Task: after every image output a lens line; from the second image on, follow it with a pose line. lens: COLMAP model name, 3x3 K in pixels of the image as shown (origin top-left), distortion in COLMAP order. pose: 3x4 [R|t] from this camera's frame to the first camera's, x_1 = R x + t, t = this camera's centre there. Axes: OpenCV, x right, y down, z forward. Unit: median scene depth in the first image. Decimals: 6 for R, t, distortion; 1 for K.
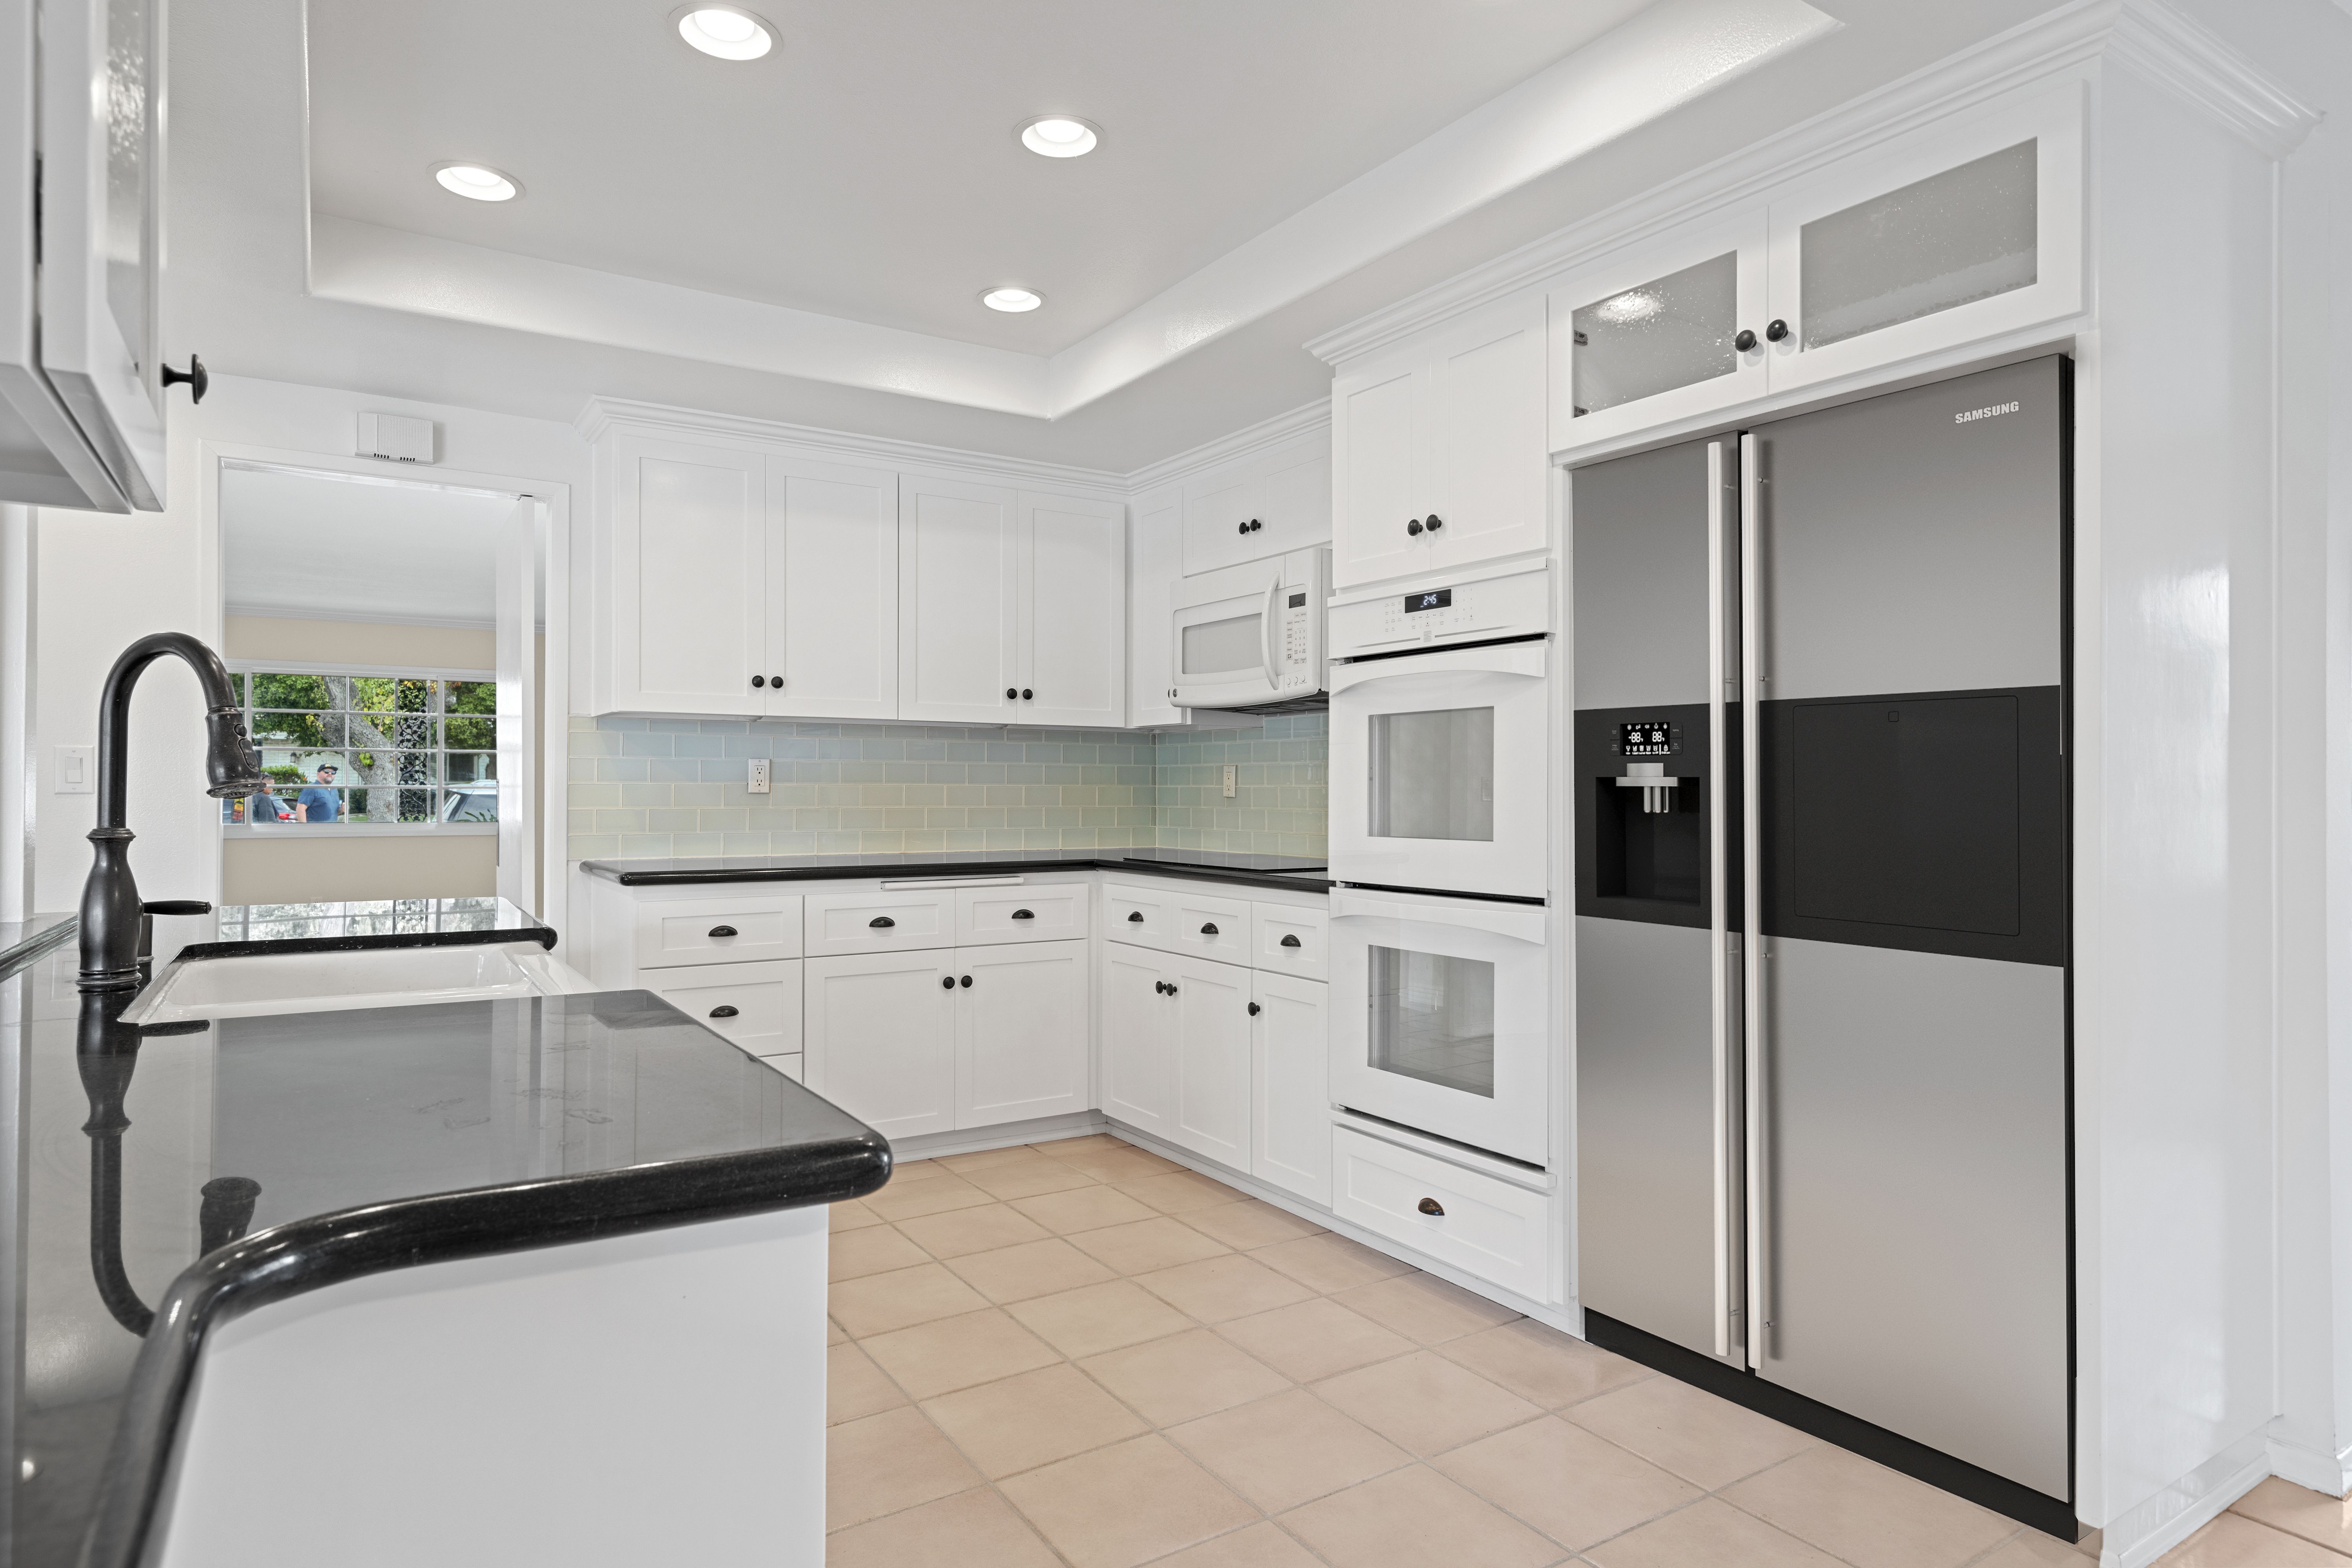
lens RADIAL K [[1319.9, 0, 1173.4], [0, 1319.9, 782.1], [0, 0, 1]] dist [0.018009, 0.000069]
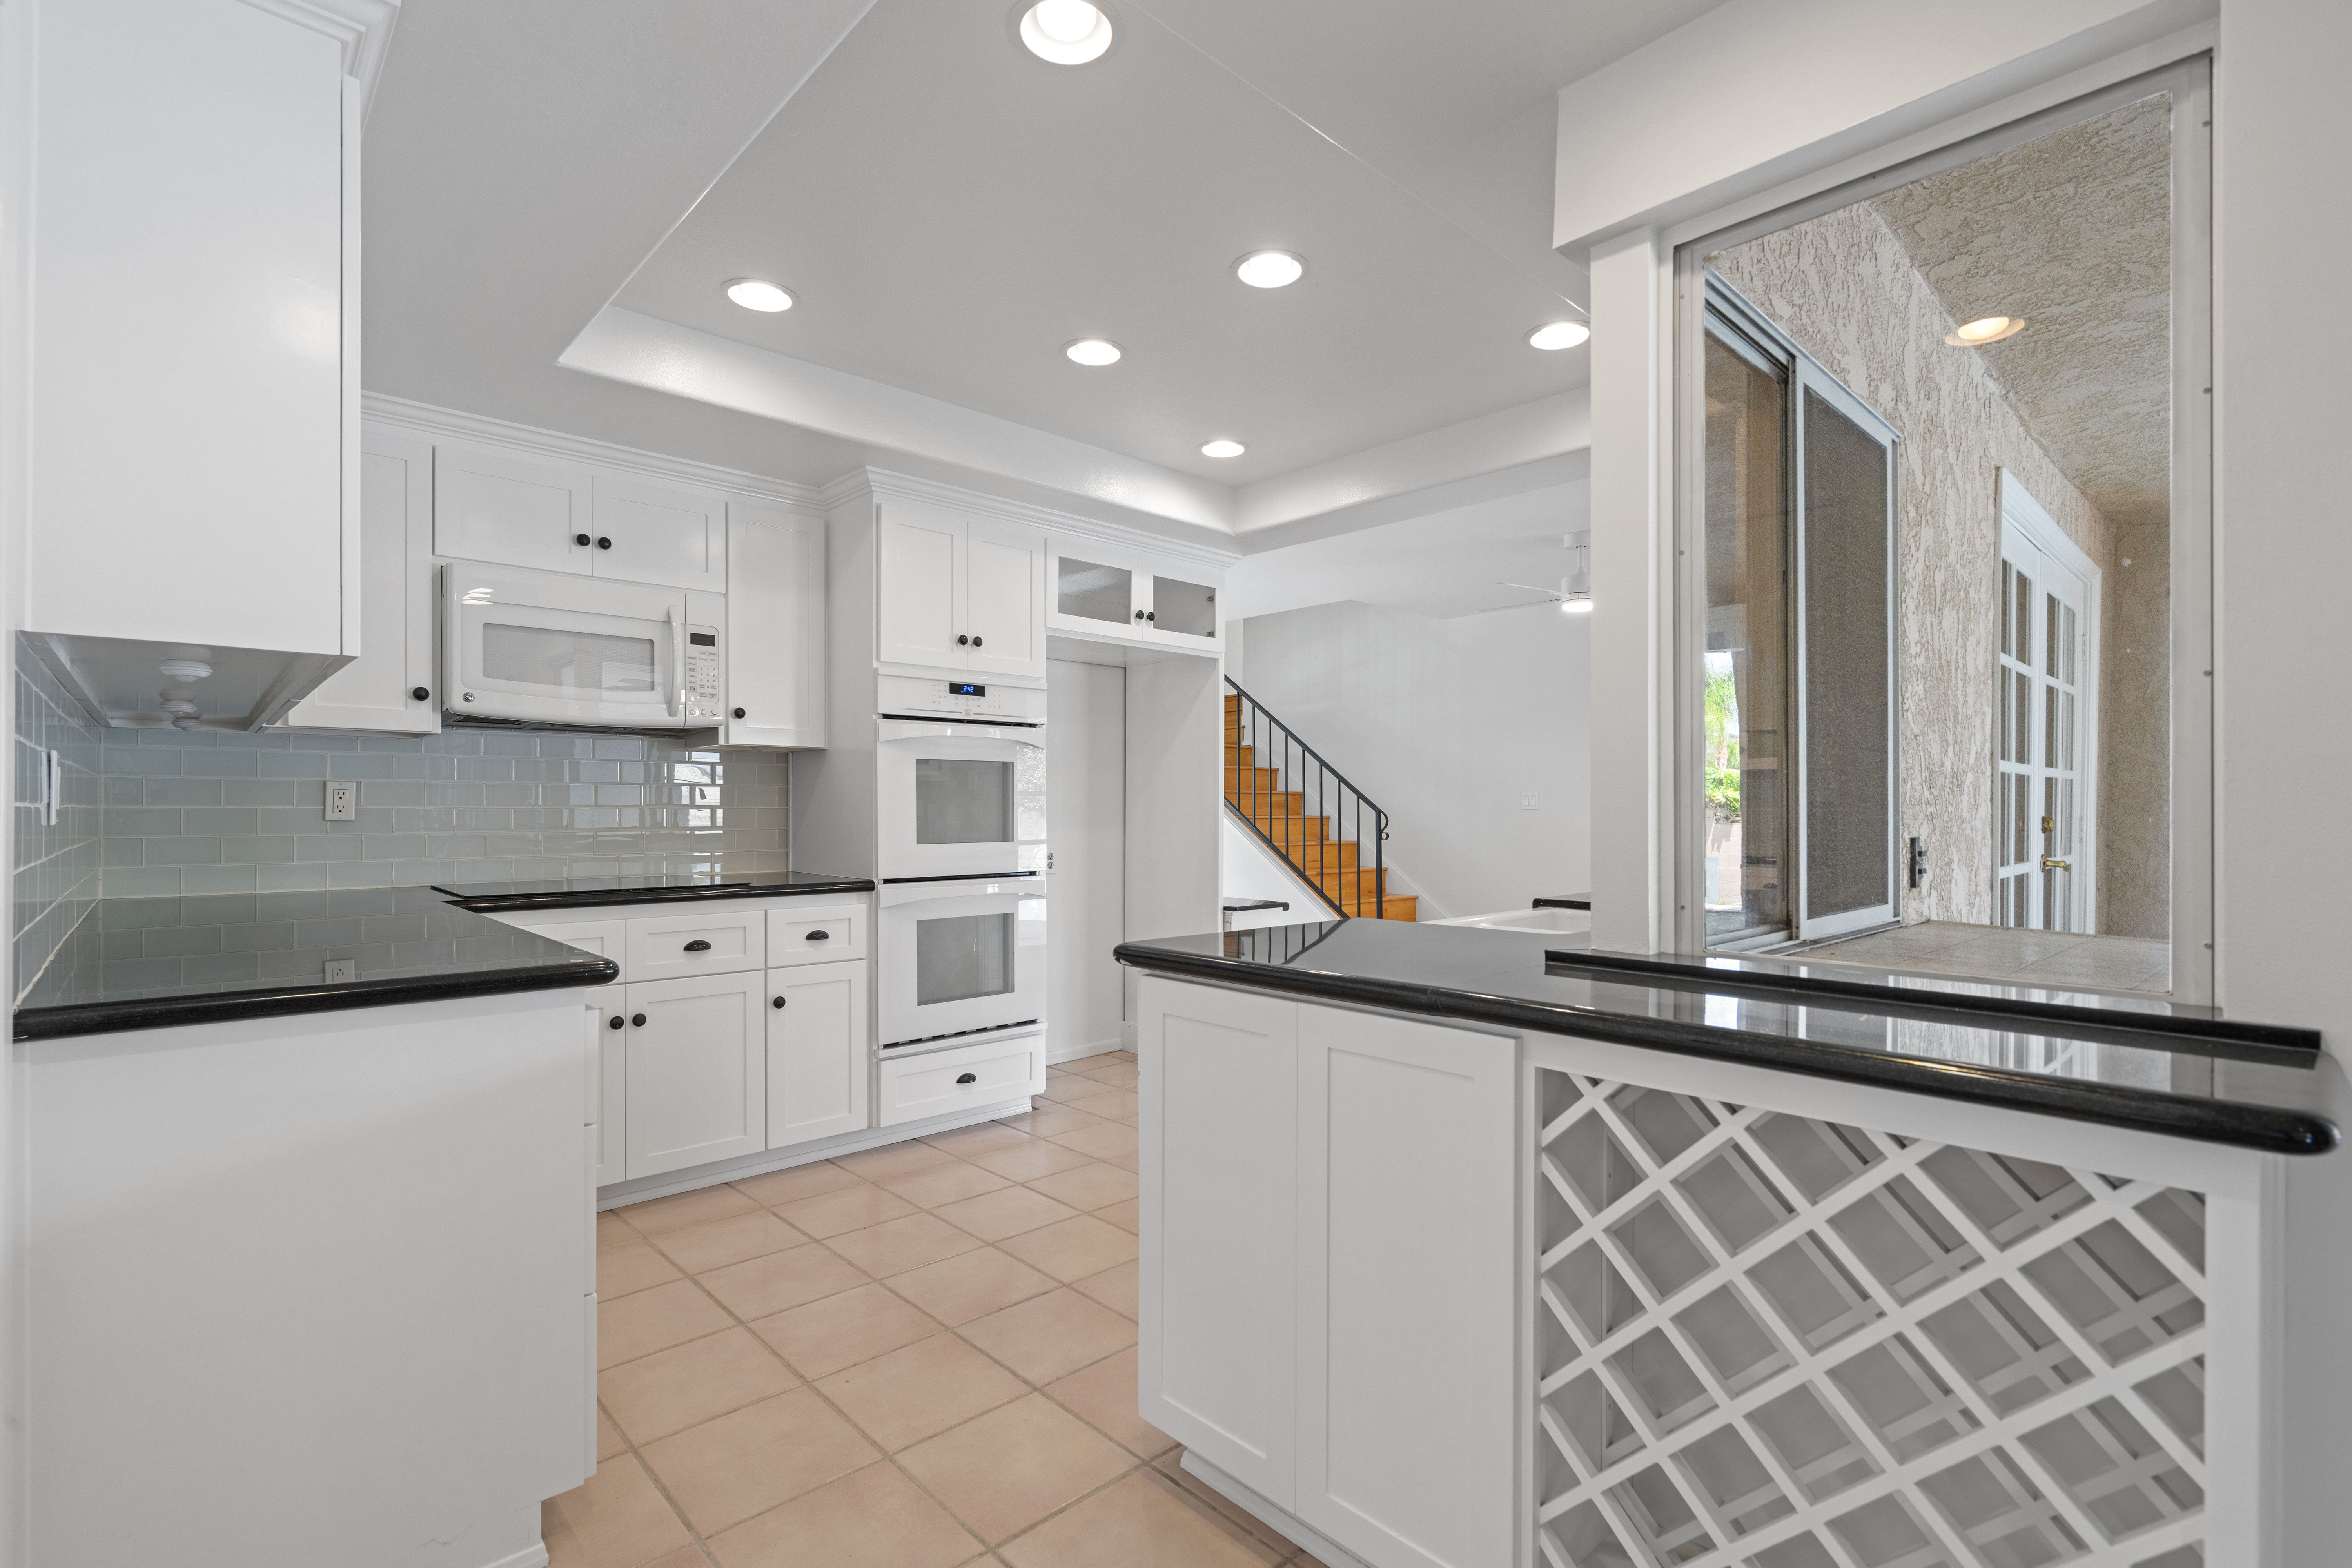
lens RADIAL K [[1065.4, 0, 1173.9], [0, 1065.4, 801.9], [0, 0, 1]] dist [0.006009, 0.001526]
pose [[-0.180965, -0.003152, 0.983485, -0.866640], [-0.010091, 0.999948, 0.001348, -0.007500], [-0.983438, -0.009681, -0.180987, 0.789470]]
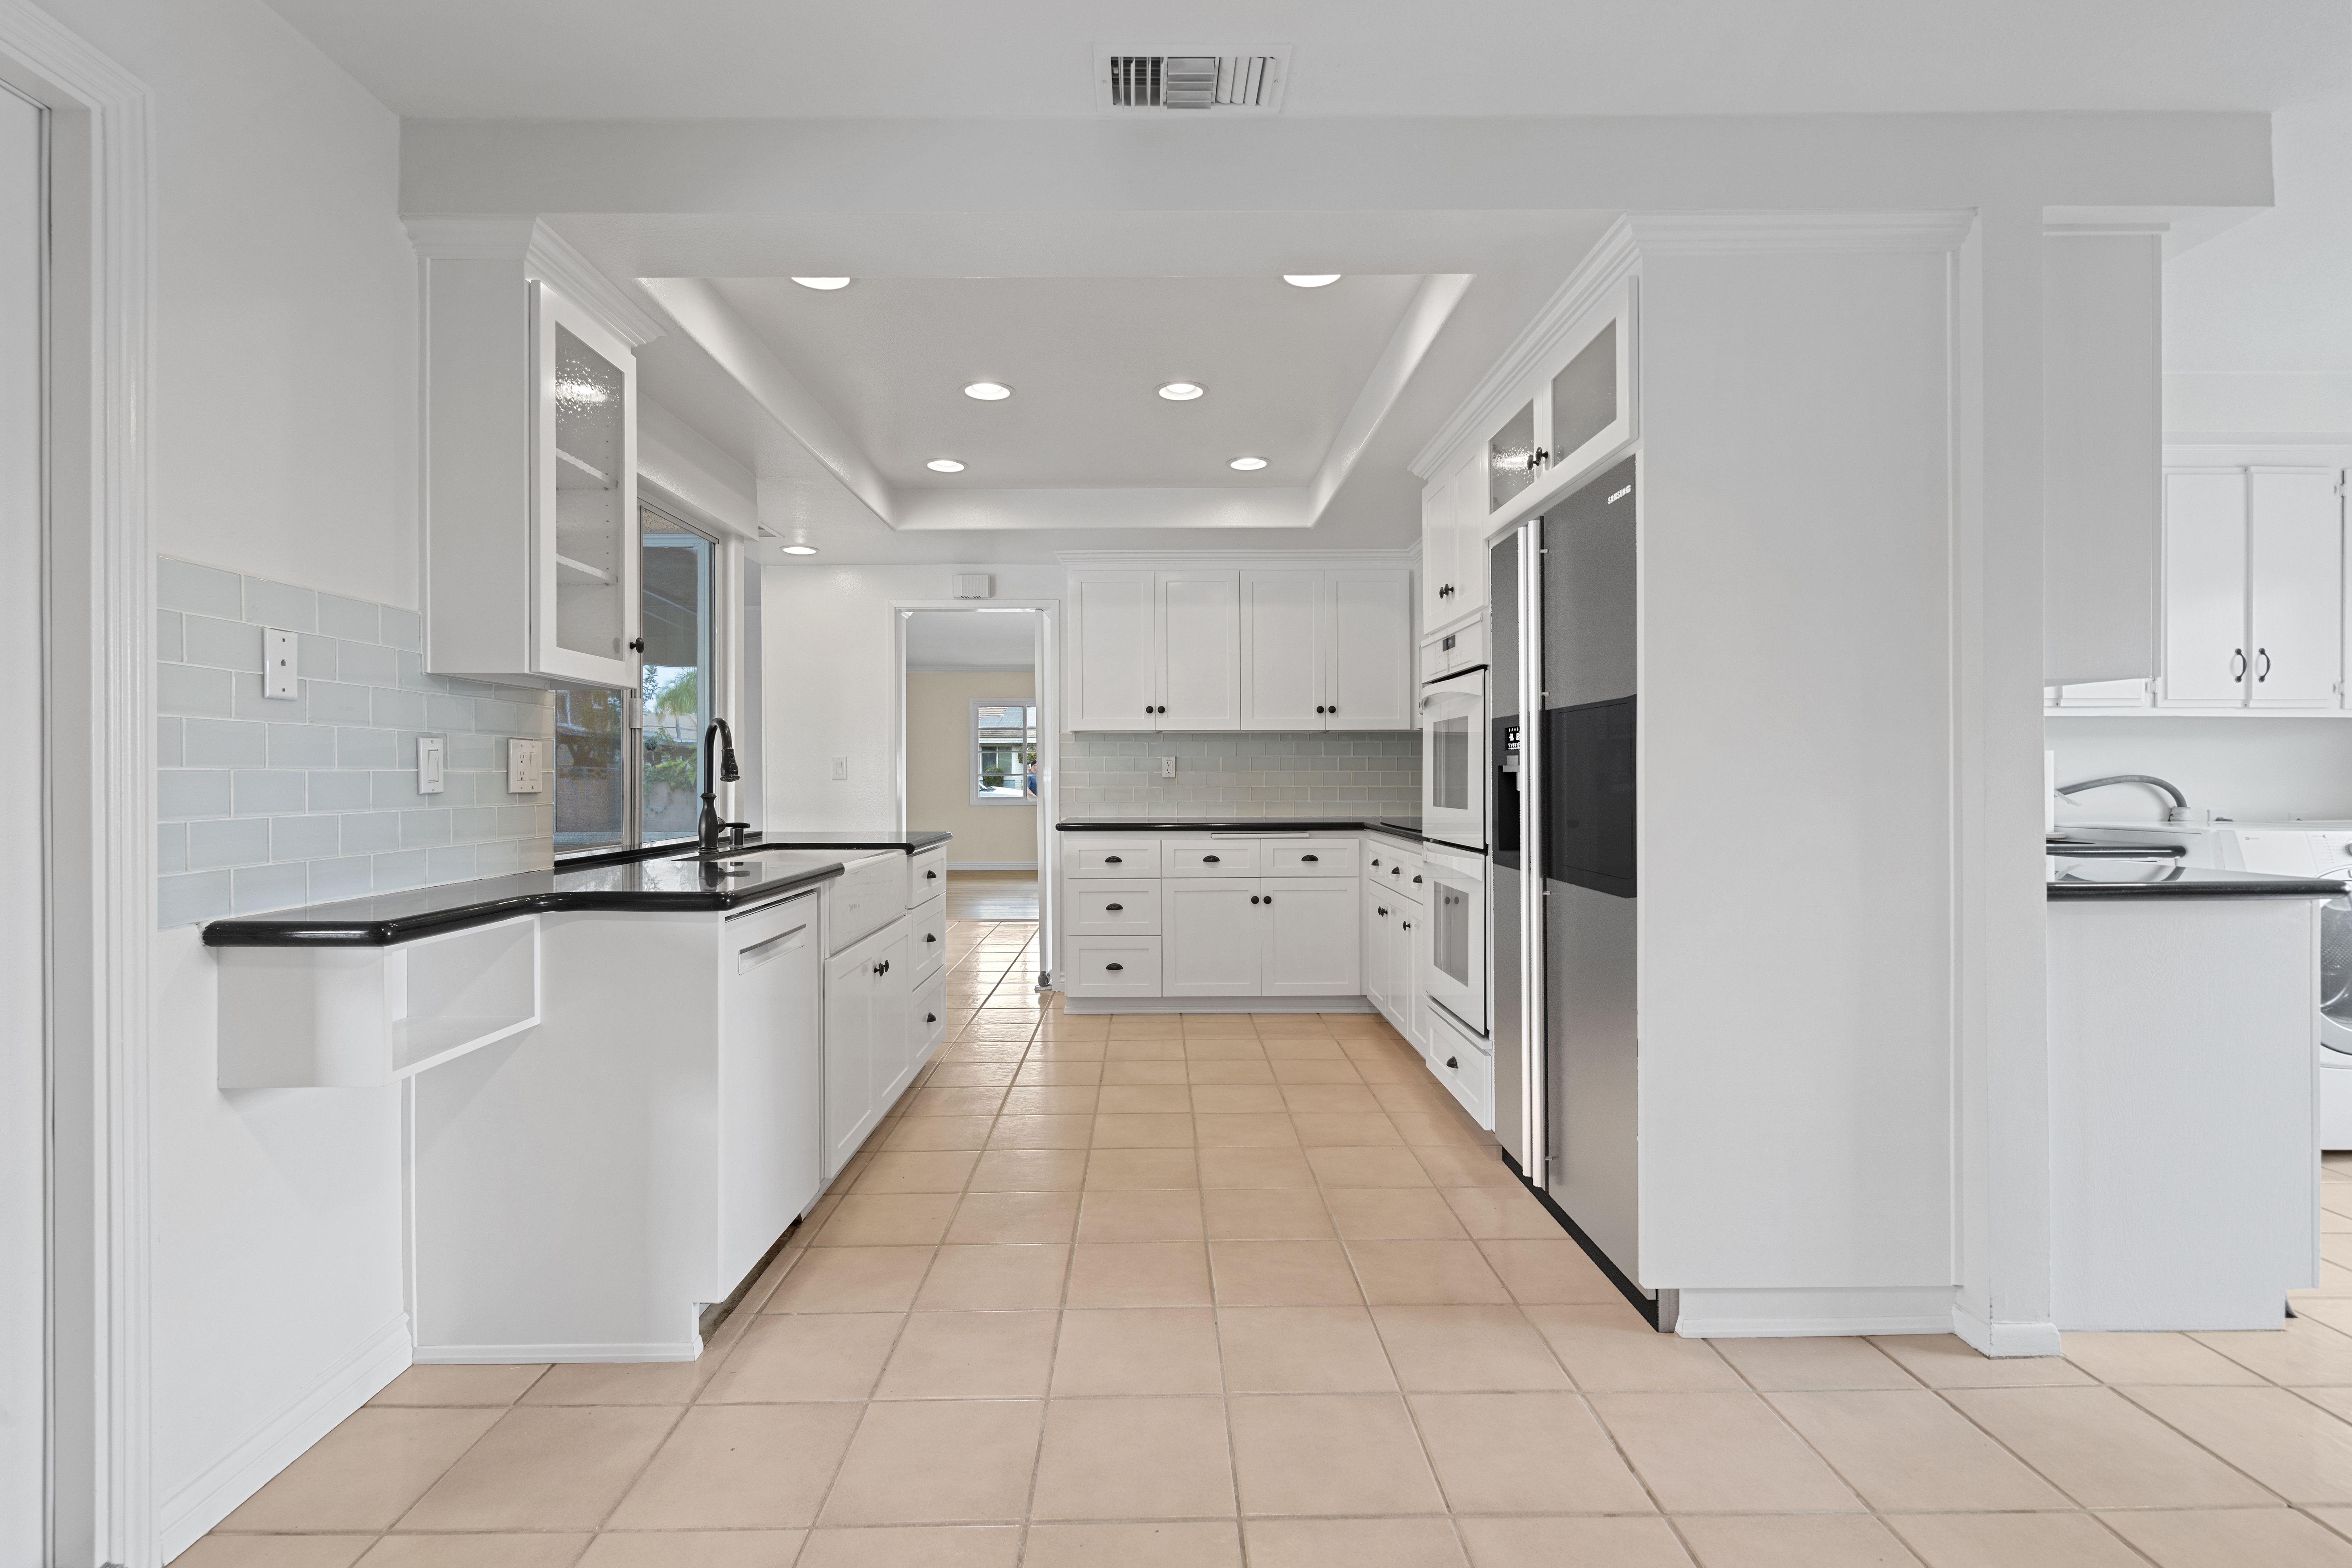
lens RADIAL K [[1065.4, 0, 1168.5], [0, 1065.4, 781.5], [0, 0, 1]] dist [0.006009, 0.001526]
pose [[0.848612, -0.001712, -0.529014, 0.439384], [0.008949, 0.999898, 0.011119, -0.001773], [0.528941, -0.014170, 0.848540, -0.119070]]
